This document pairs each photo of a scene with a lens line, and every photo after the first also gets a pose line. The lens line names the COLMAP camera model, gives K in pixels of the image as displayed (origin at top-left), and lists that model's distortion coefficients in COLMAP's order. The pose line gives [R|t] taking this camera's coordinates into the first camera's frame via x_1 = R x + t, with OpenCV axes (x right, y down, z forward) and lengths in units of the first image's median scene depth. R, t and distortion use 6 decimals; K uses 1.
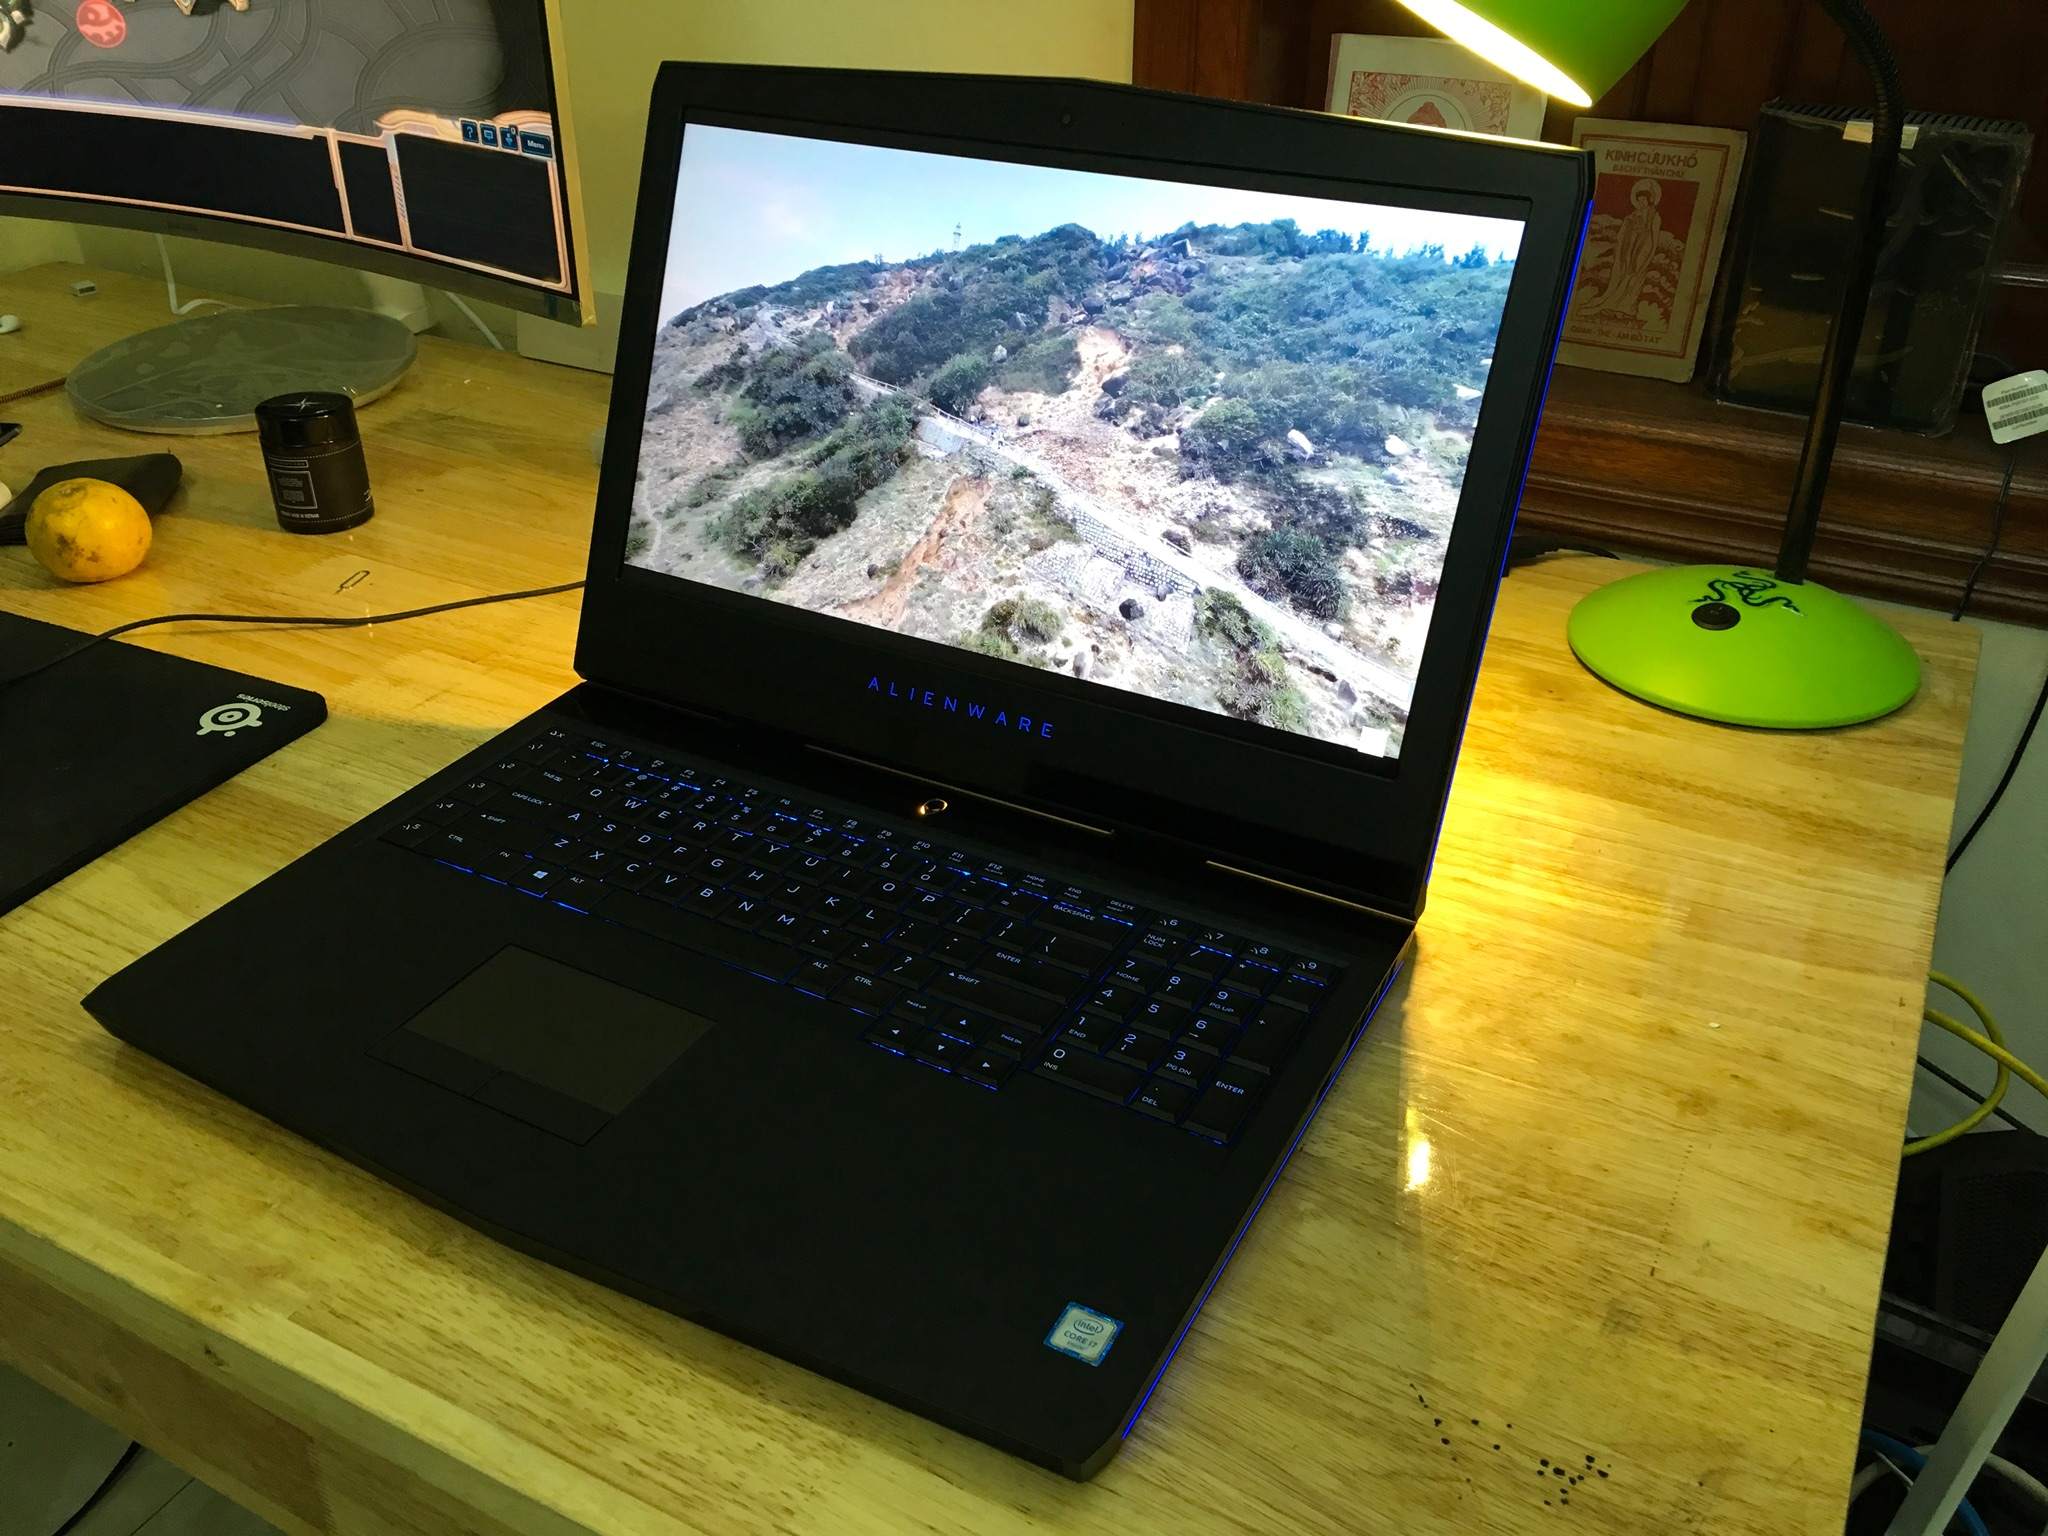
lens RADIAL K [[1760.7, 0, 1005.7], [0, 1760.7, 752.6], [0, 0, 1]] dist [0.069213, -0.105787]
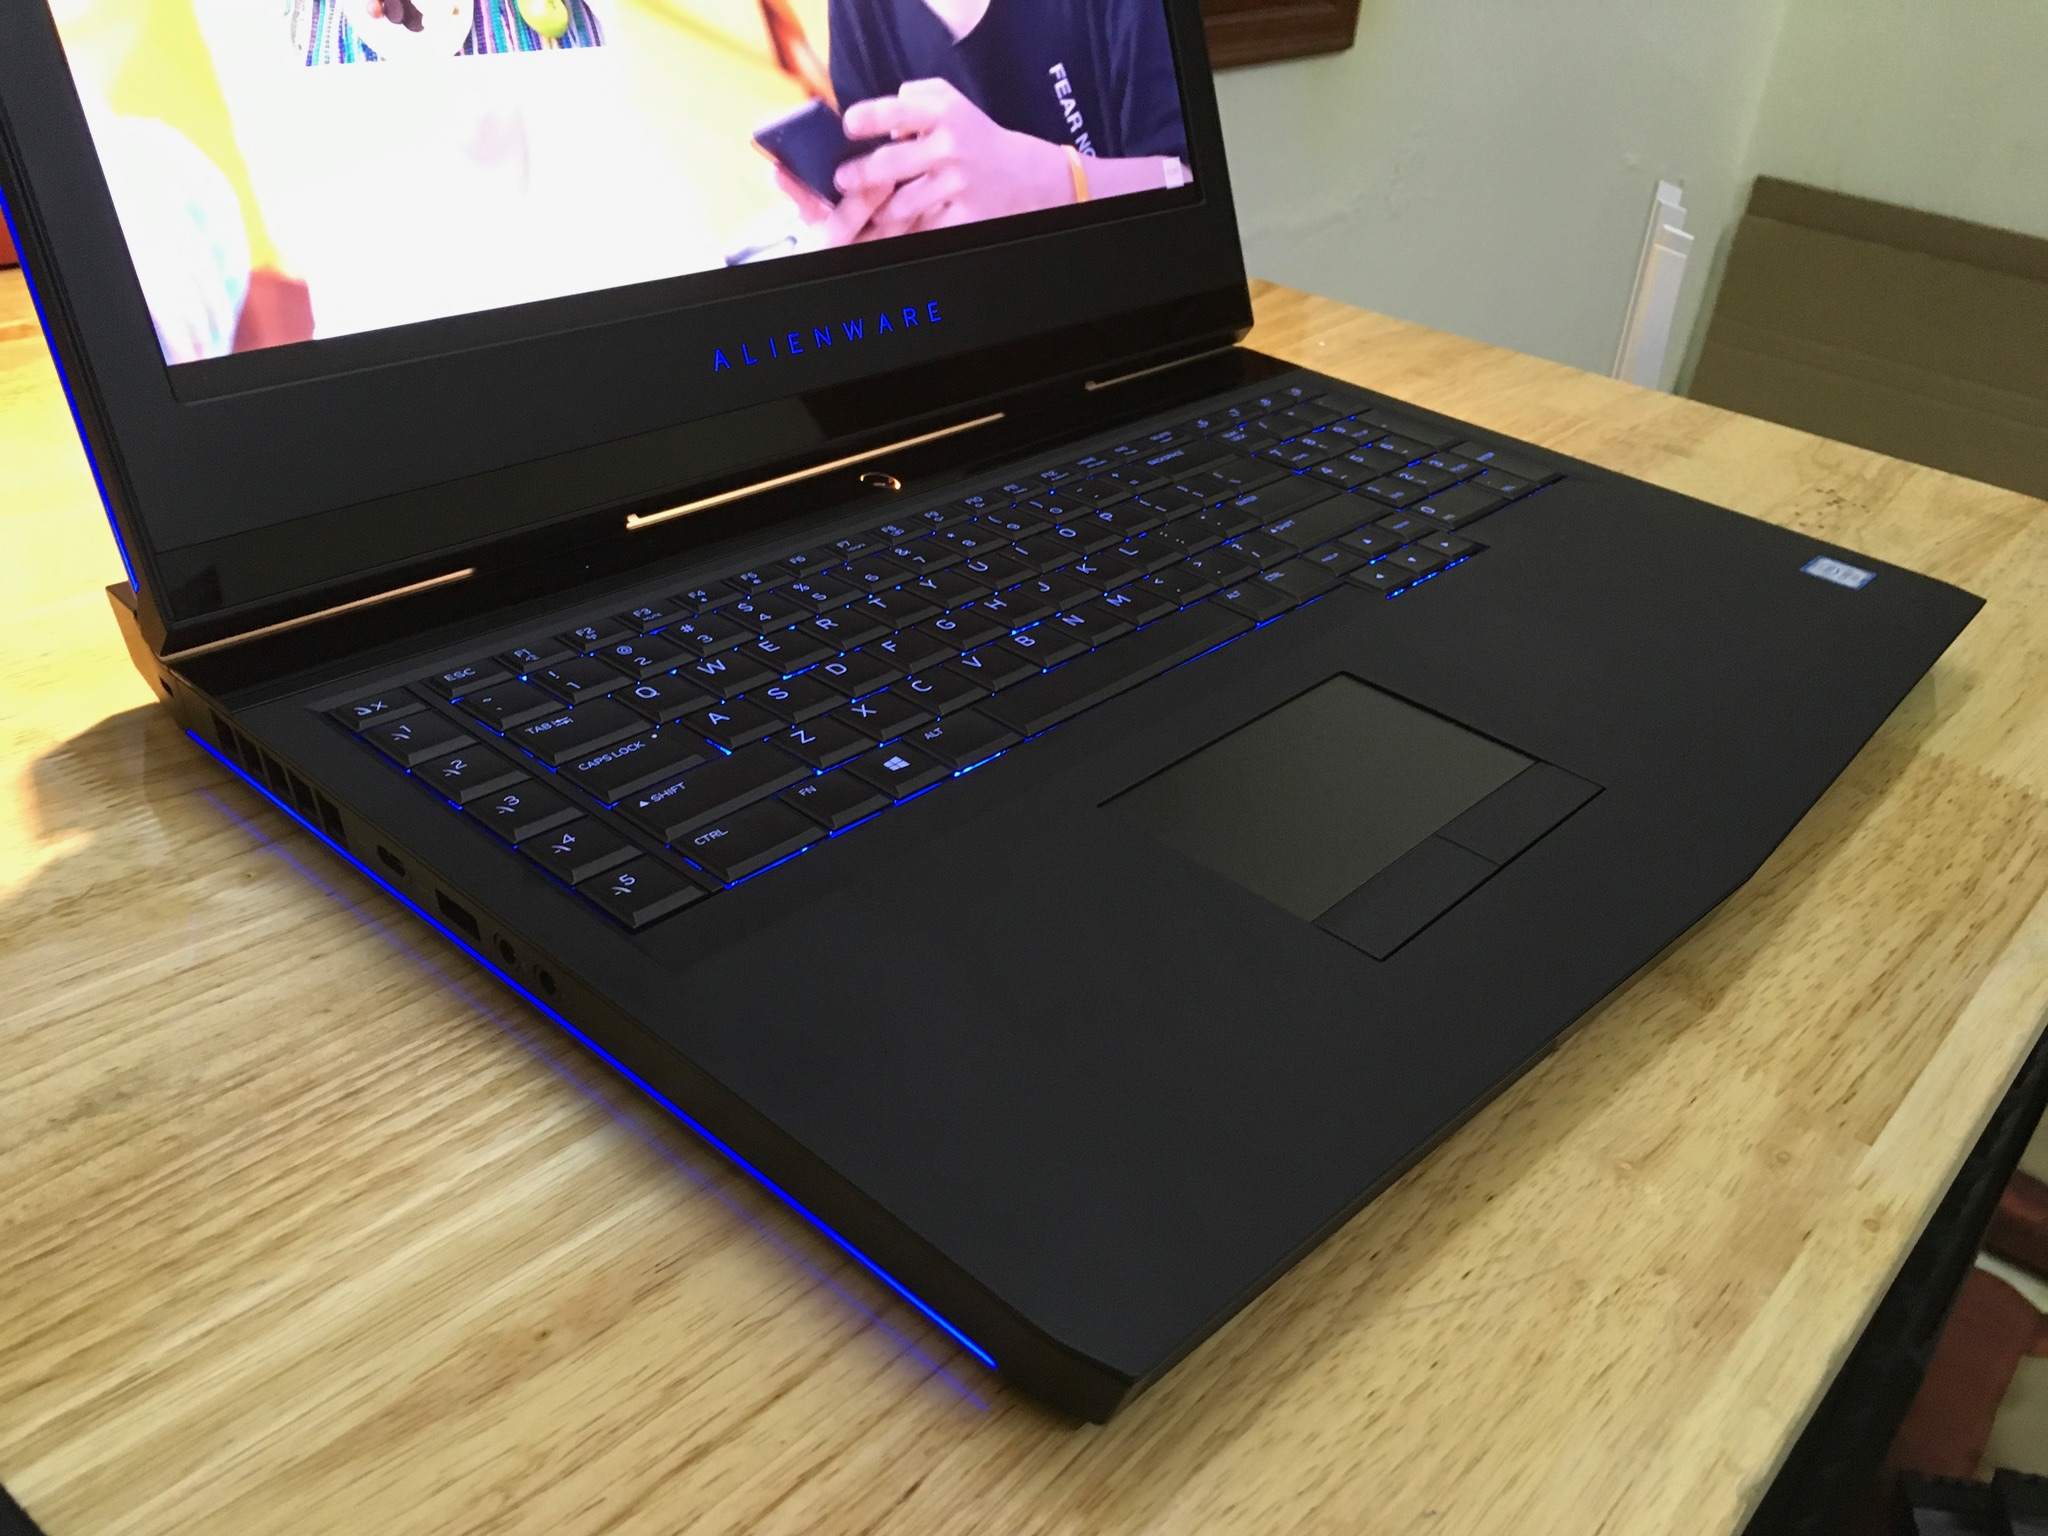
lens RADIAL K [[1760.7, 0, 1013.6], [0, 1760.7, 778.6], [0, 0, 1]] dist [0.069213, -0.105787]
pose [[0.212898, -0.481068, 0.850440, -0.674816], [0.414423, 0.832683, 0.367278, -0.105198], [-0.884832, 0.274249, 0.376642, 0.714419]]
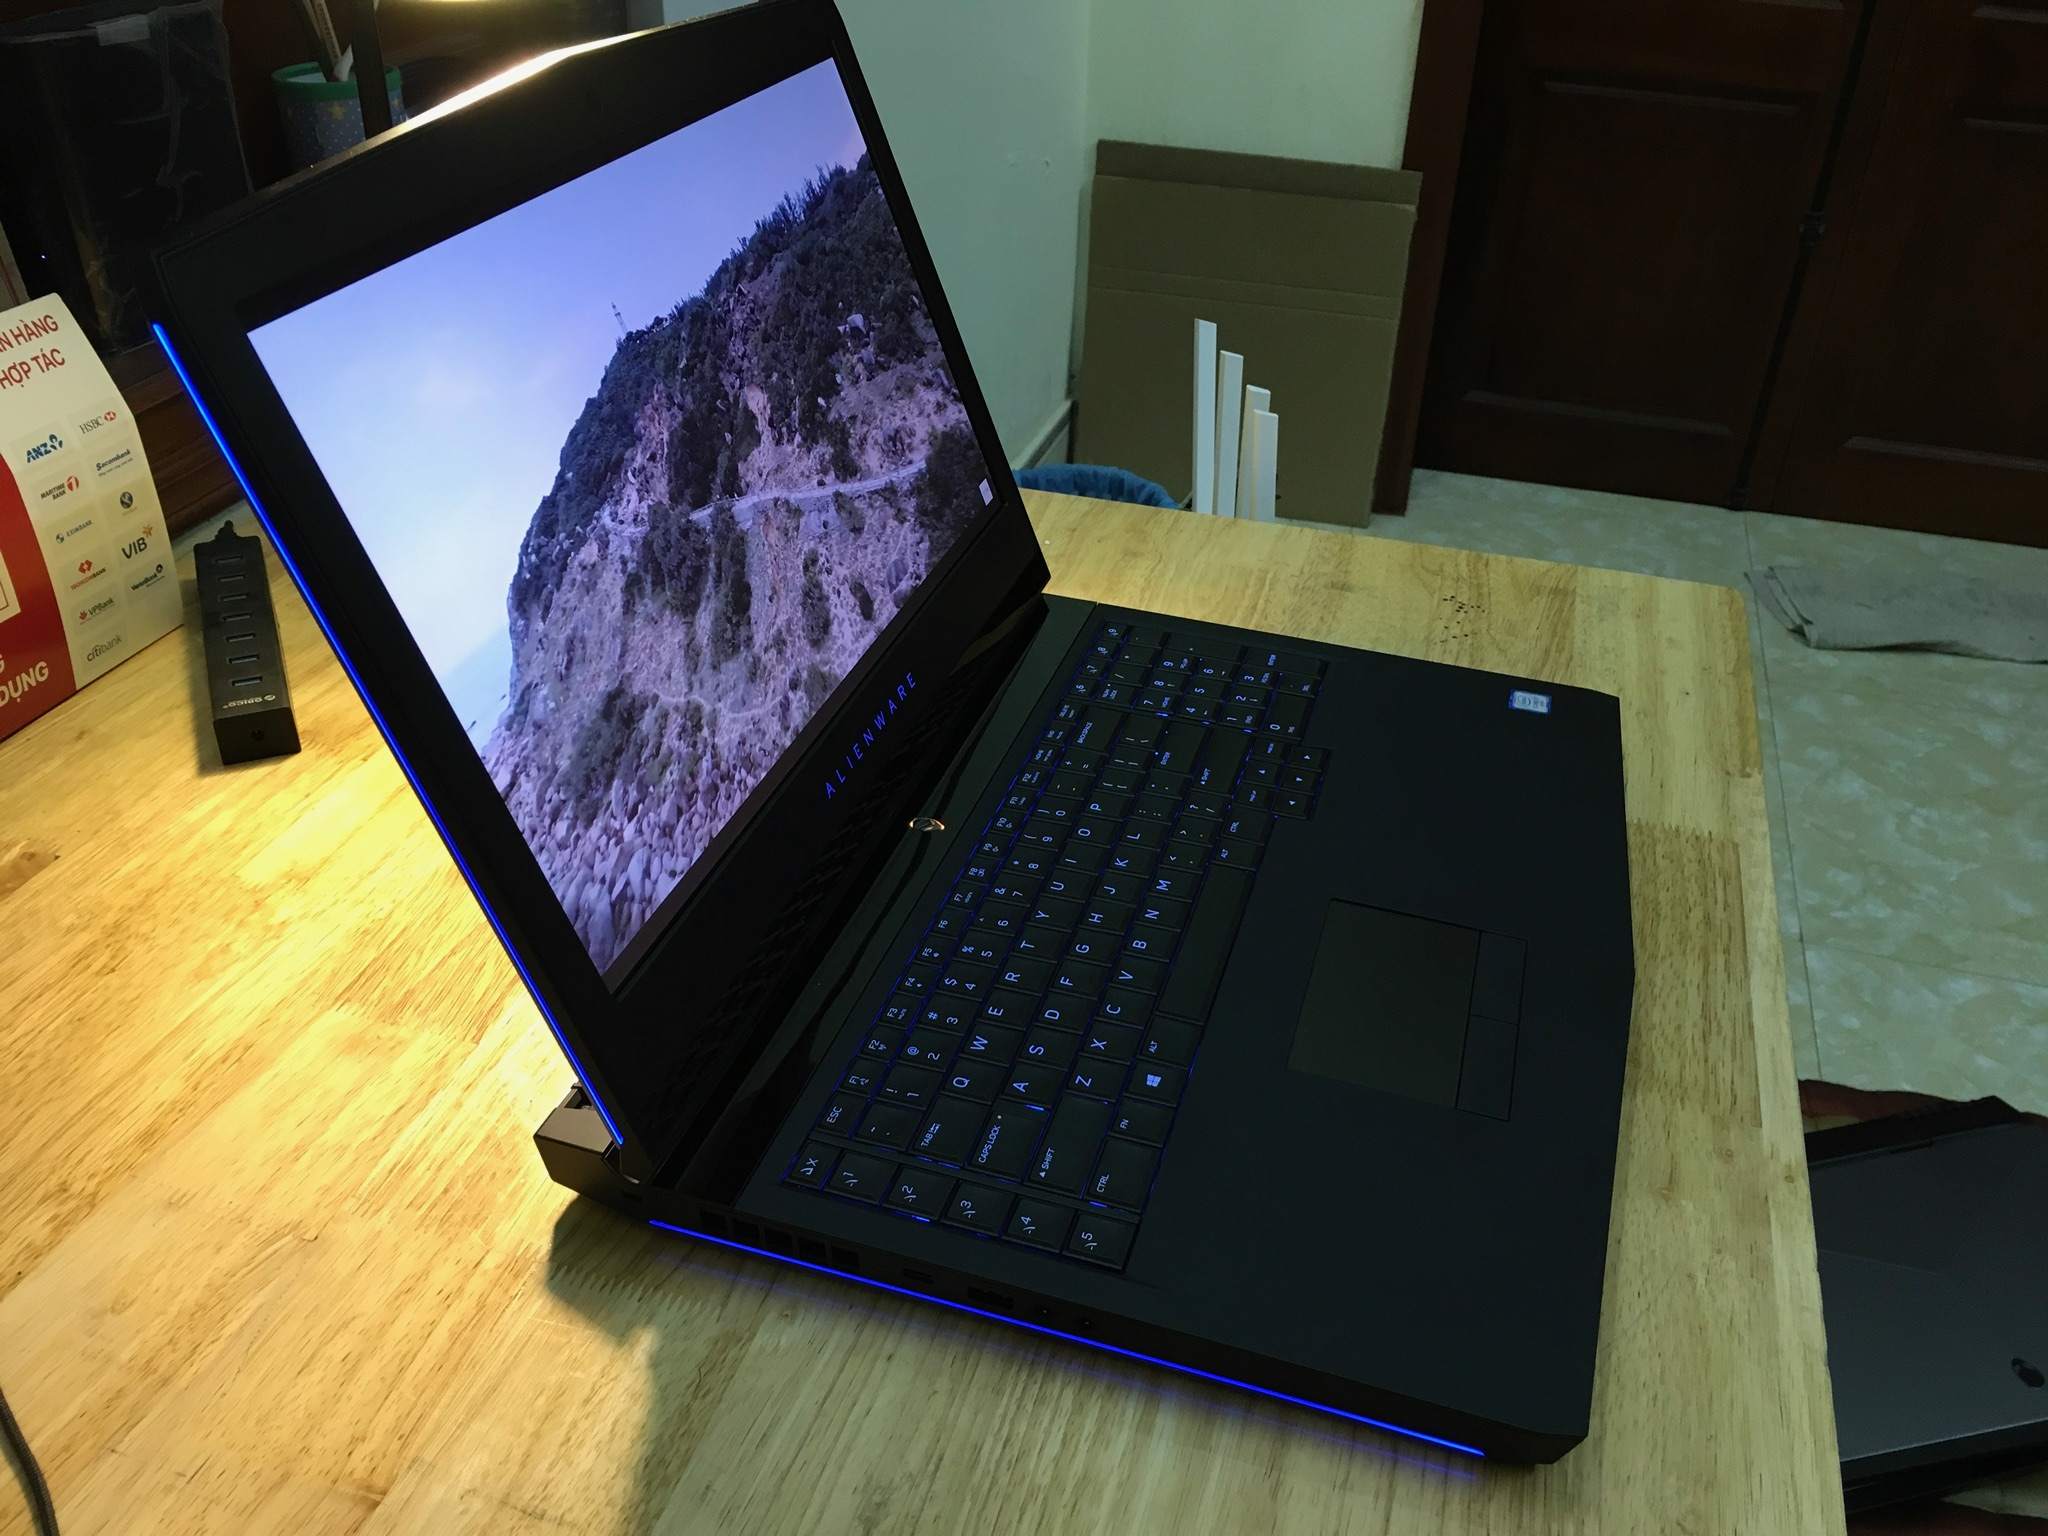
lens RADIAL K [[1760.7, 0, 1018.9], [0, 1760.7, 767.0], [0, 0, 1]] dist [0.069213, -0.105787]
pose [[-0.208498, -0.527754, 0.823411, -0.787508], [0.467679, 0.685617, 0.557859, -0.477976], [-0.858956, 0.501404, 0.103870, 0.838830]]
